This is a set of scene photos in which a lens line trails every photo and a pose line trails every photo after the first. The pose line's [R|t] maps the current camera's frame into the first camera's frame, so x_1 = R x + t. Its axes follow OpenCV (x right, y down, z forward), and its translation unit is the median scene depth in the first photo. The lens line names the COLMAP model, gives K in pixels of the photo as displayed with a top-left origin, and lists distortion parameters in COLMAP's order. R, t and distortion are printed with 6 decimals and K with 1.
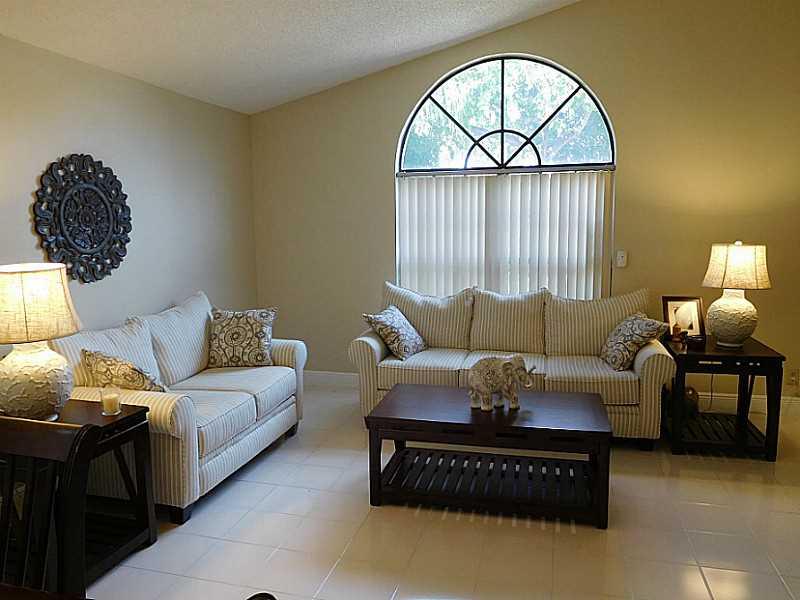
lens RADIAL K [[619.5, 0, 400.0], [0, 619.5, 300.0], [0, 0, 1]] dist [-0.005754, -0.001641]
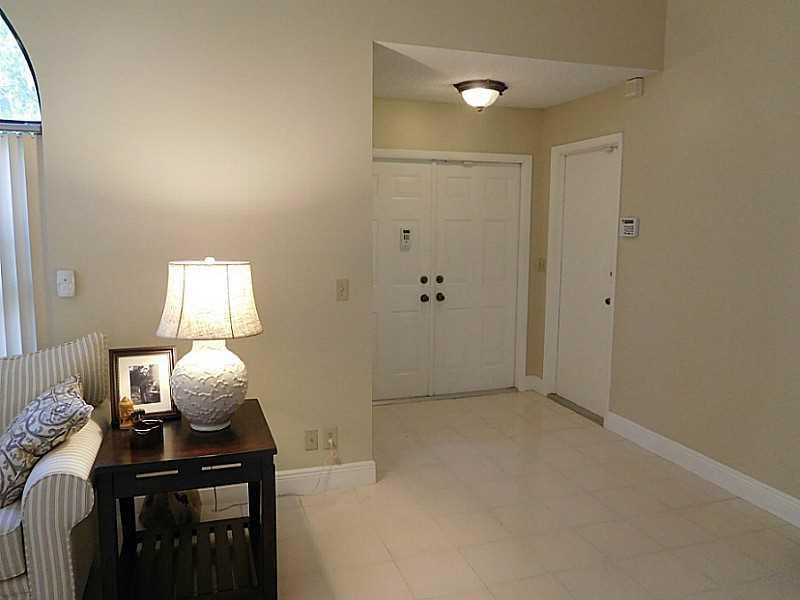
lens RADIAL K [[590.2, 0, 400.0], [0, 590.2, 300.0], [0, 0, 1]] dist [0.025566, -0.000807]
pose [[0.852605, -0.043200, 0.520767, 0.391621], [0.044458, 0.998960, 0.010081, -0.049058], [-0.520661, 0.014557, 0.853639, 0.398591]]
